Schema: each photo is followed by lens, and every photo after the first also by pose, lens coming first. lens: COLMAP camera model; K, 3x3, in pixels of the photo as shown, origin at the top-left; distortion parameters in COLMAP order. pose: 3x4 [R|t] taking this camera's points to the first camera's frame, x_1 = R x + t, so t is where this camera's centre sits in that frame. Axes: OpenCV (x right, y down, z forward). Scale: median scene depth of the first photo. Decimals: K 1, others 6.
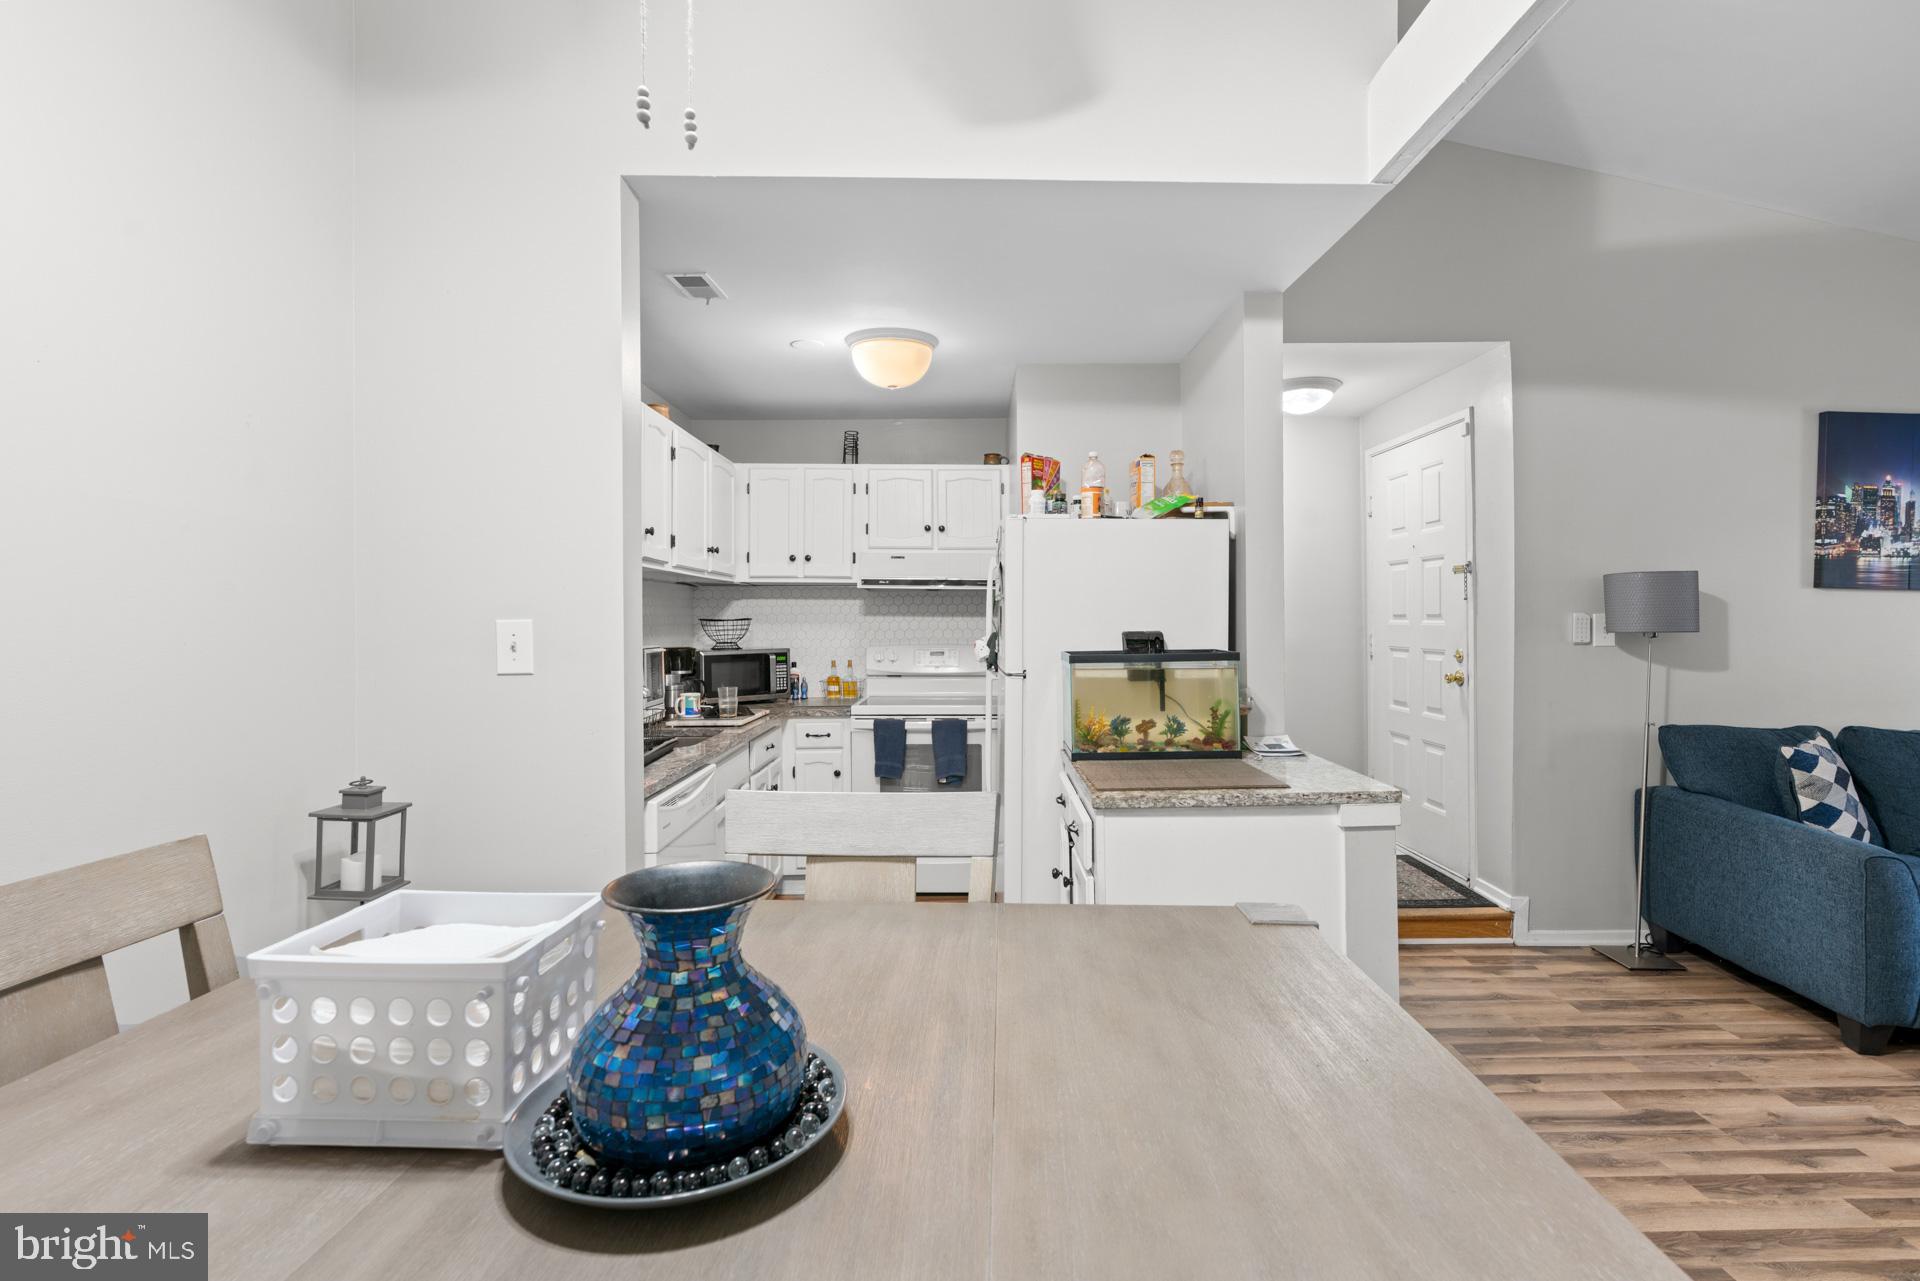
lens RADIAL K [[891.7, 0, 966.3], [0, 891.7, 616.0], [0, 0, 1]] dist [-0.004833, 0.000448]
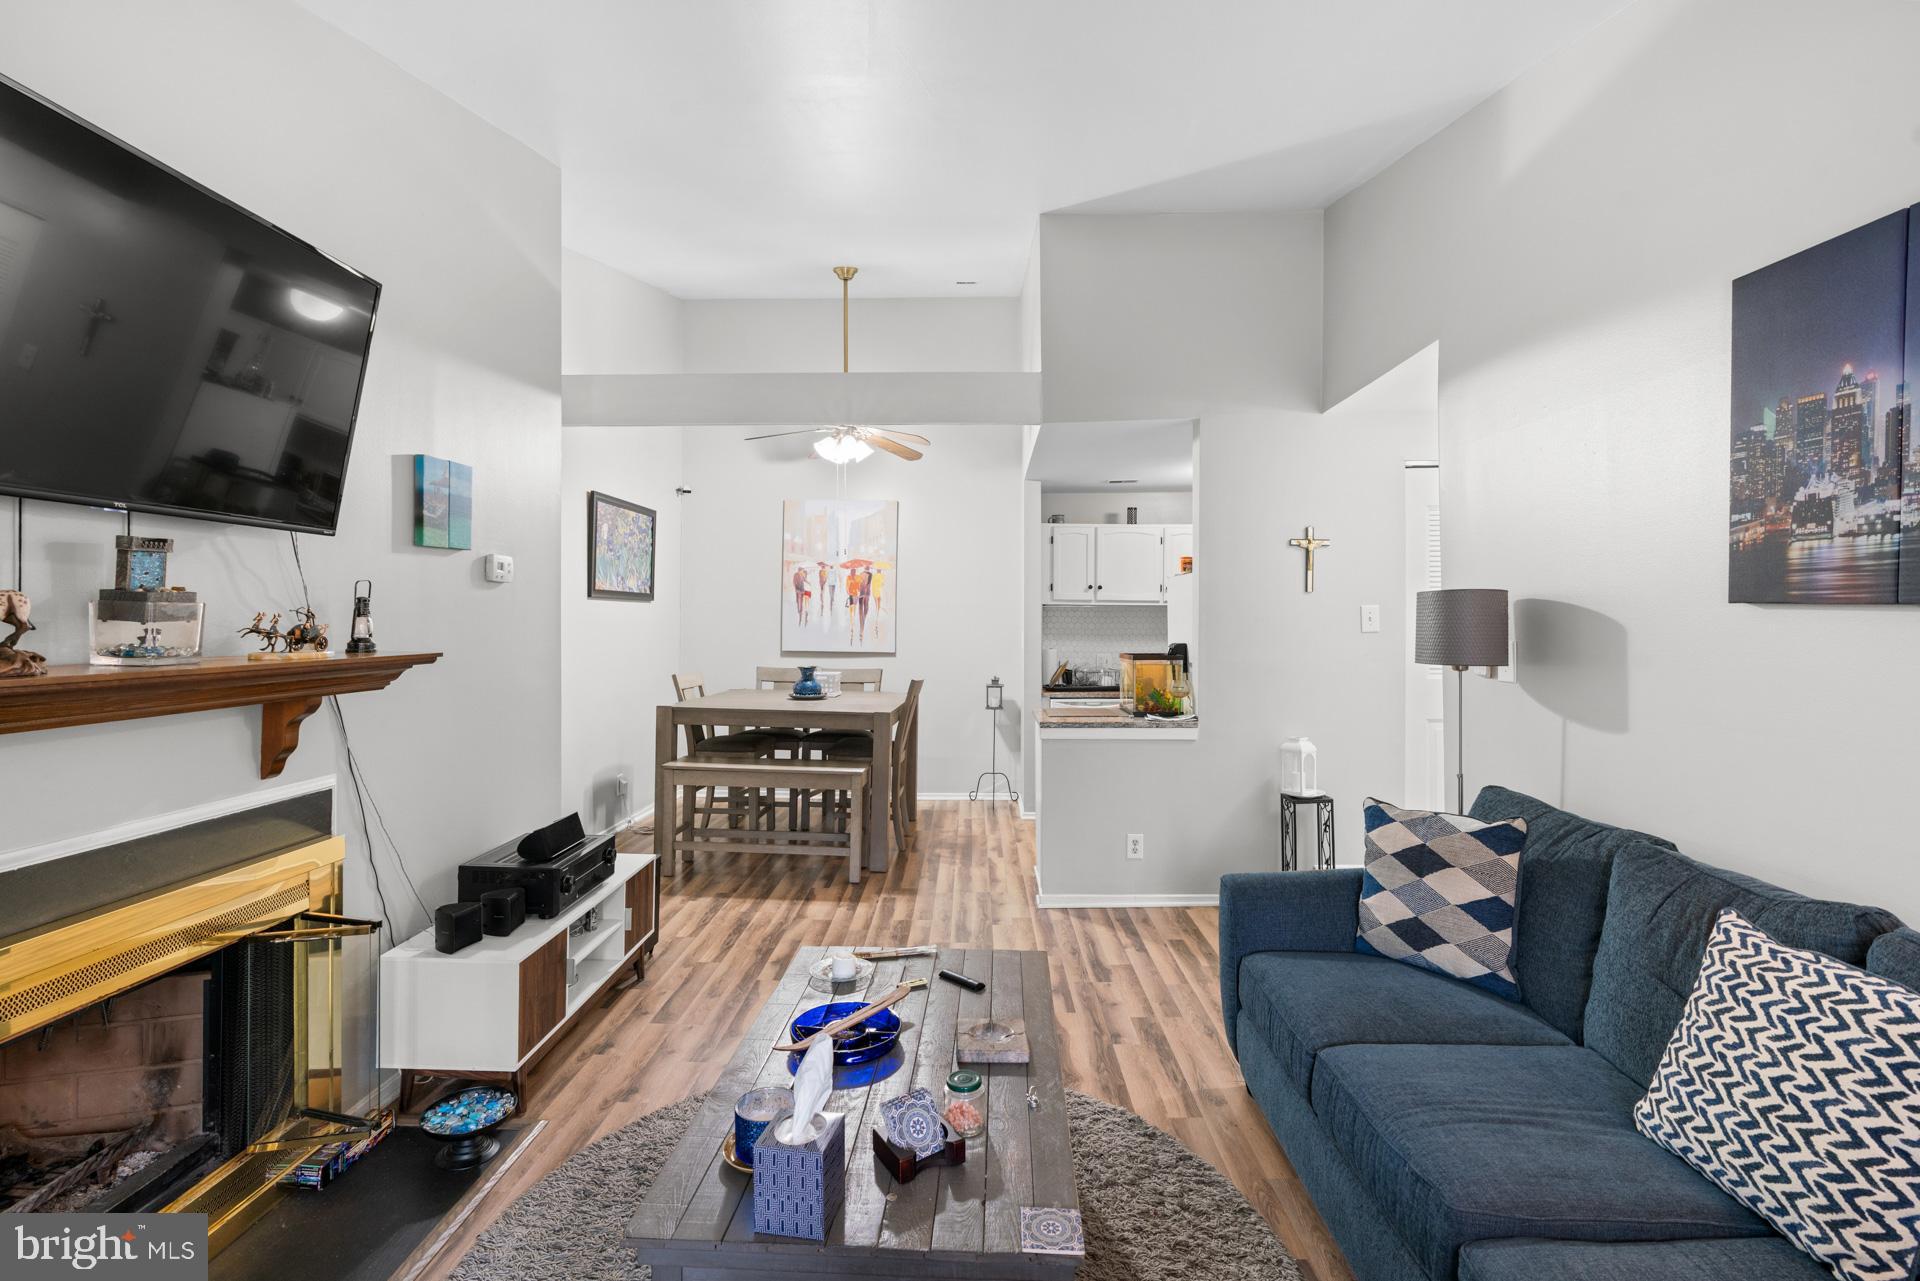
lens RADIAL K [[881.0, 0, 951.0], [0, 881.0, 619.5], [0, 0, 1]] dist [0.000392, 0.001455]
pose [[-0.045627, 0.000559, -0.998958, 1.532171], [0.003569, 0.999994, 0.000397, -0.023874], [0.998952, -0.003547, -0.045629, 0.542671]]
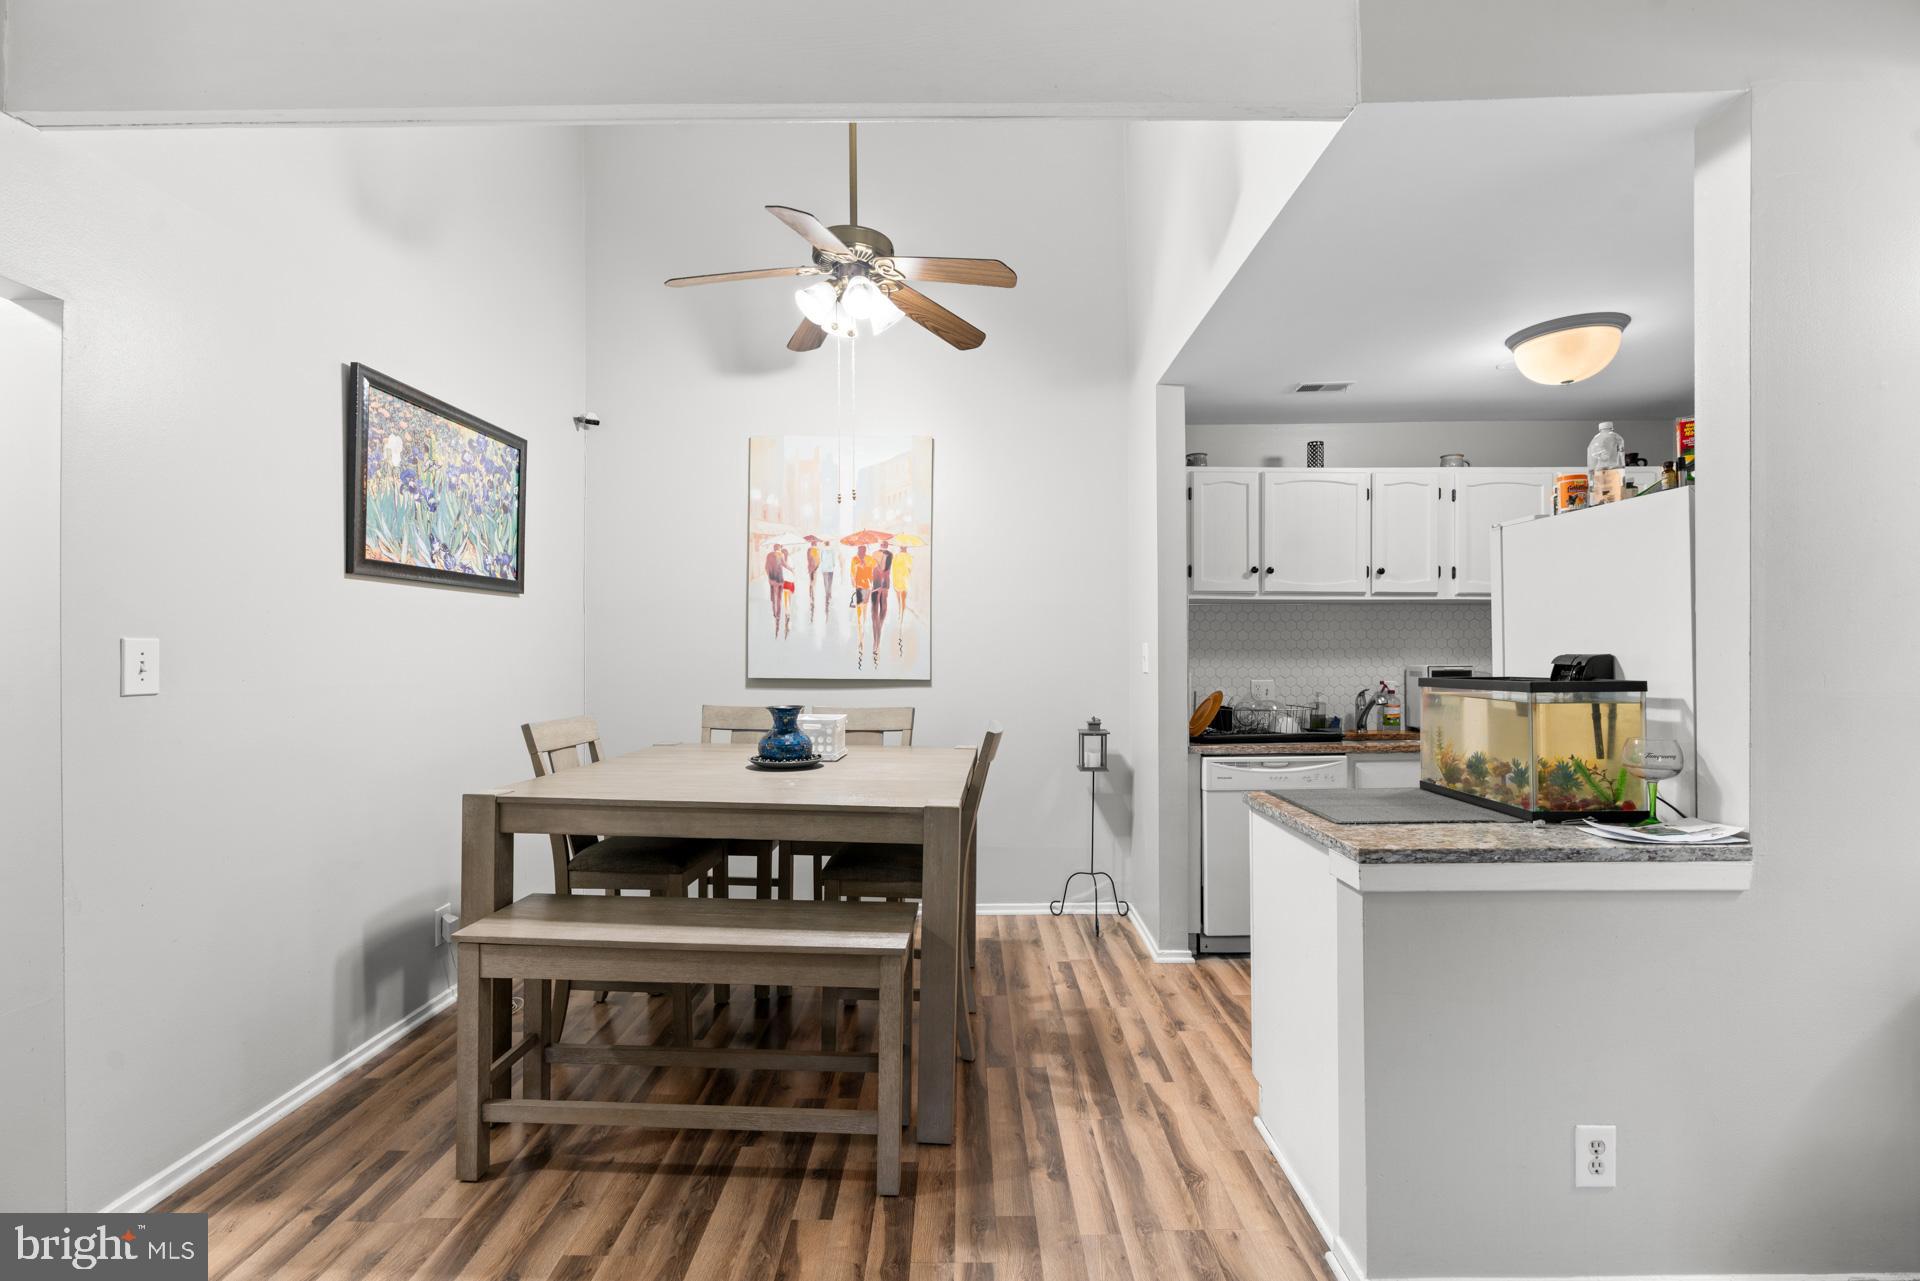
lens RADIAL K [[863.2, 0, 963.7], [0, 863.2, 646.9], [0, 0, 1]] dist [-0.018680, 0.010333]
pose [[-0.018745, -0.000442, -0.999824, 0.781219], [0.009087, 0.999959, -0.000613, 0.005352], [0.999783, -0.009097, -0.018741, 0.399033]]
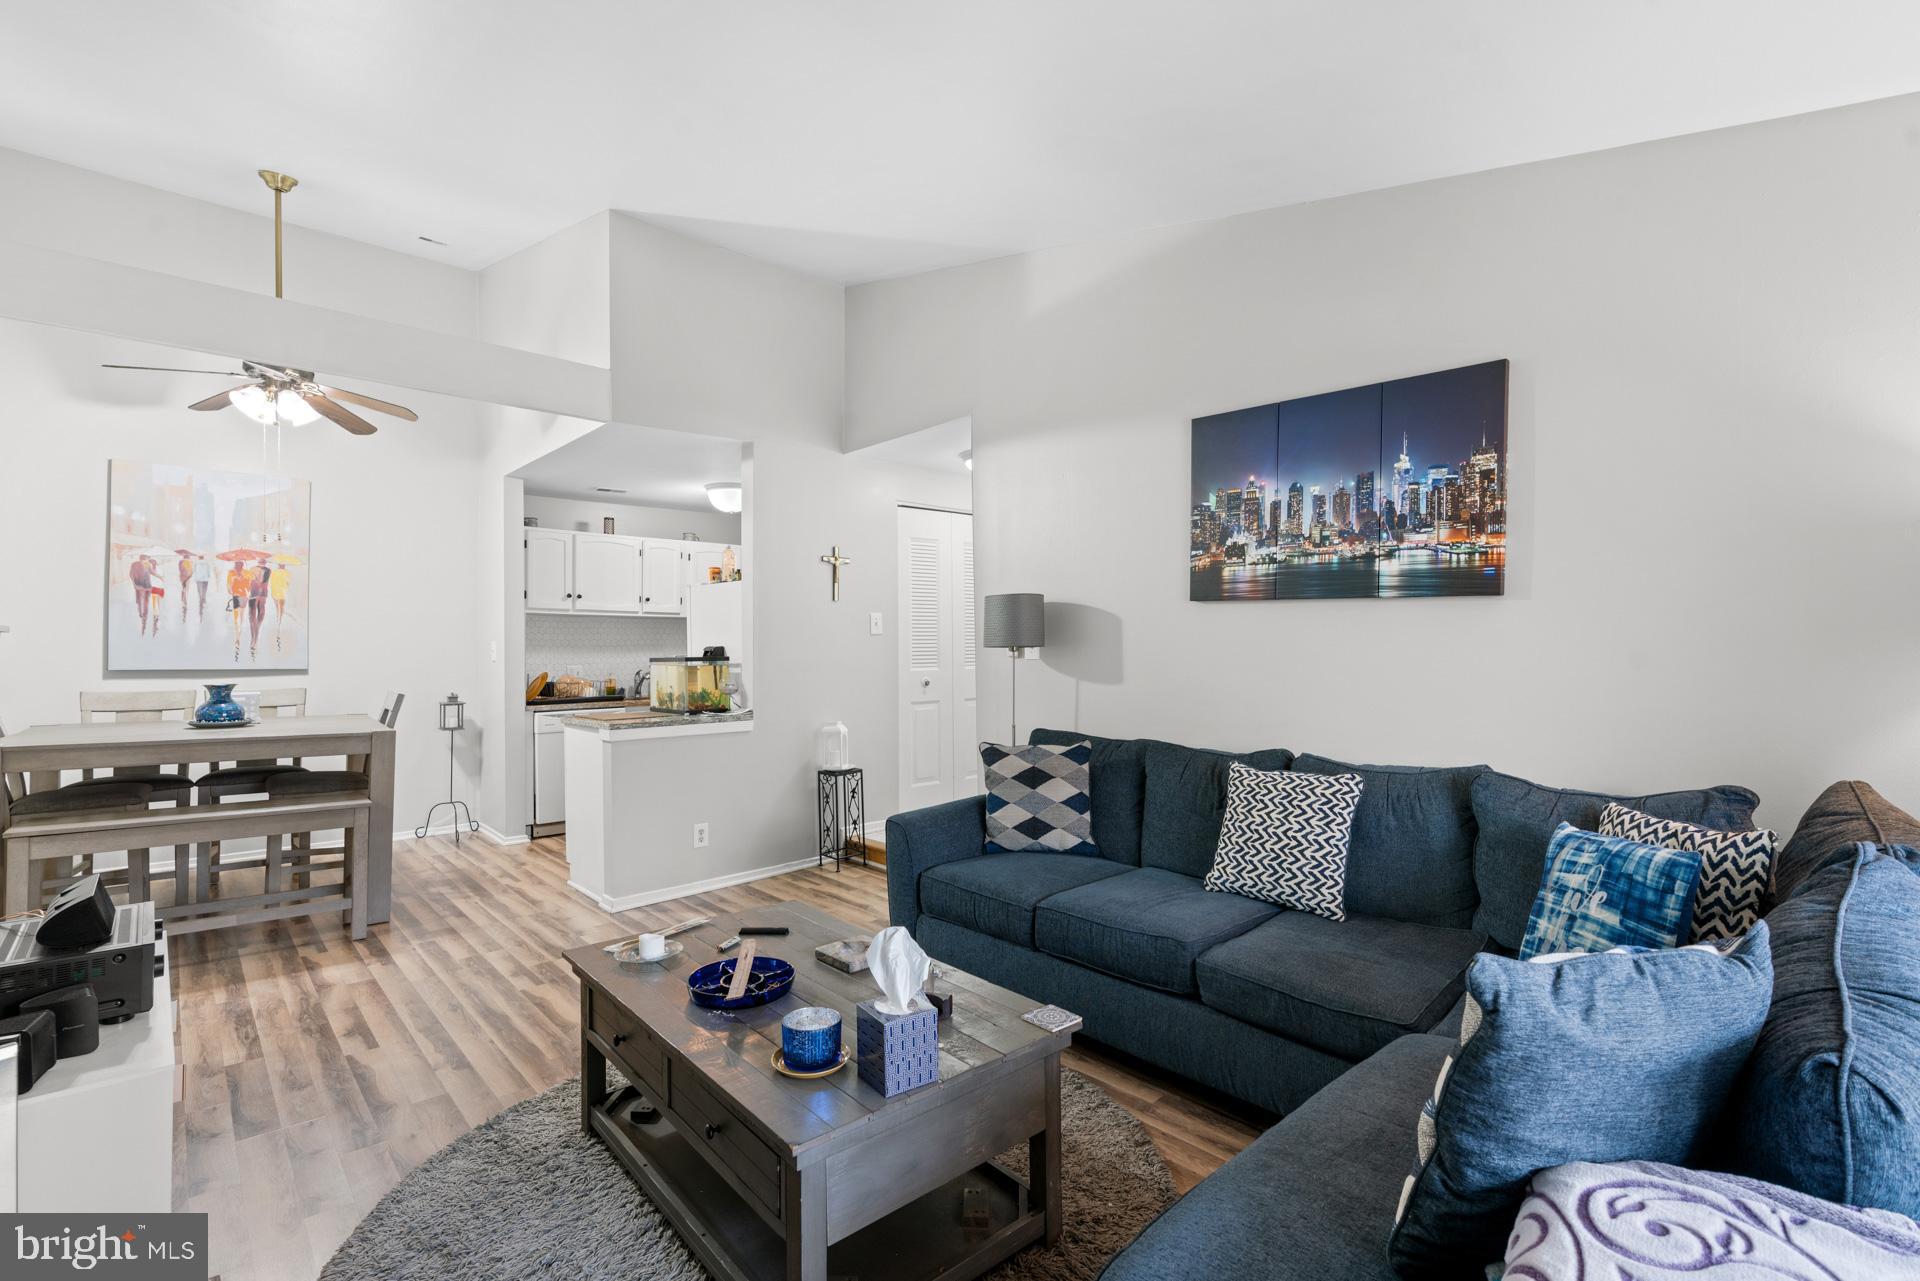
lens RADIAL K [[863.2, 0, 963.7], [0, 863.2, 646.9], [0, 0, 1]] dist [-0.018680, 0.010333]
pose [[0.666202, -0.002066, -0.745769, 1.502436], [0.007069, 0.999969, 0.003545, 0.012997], [0.745738, -0.007634, 0.666195, 0.185861]]
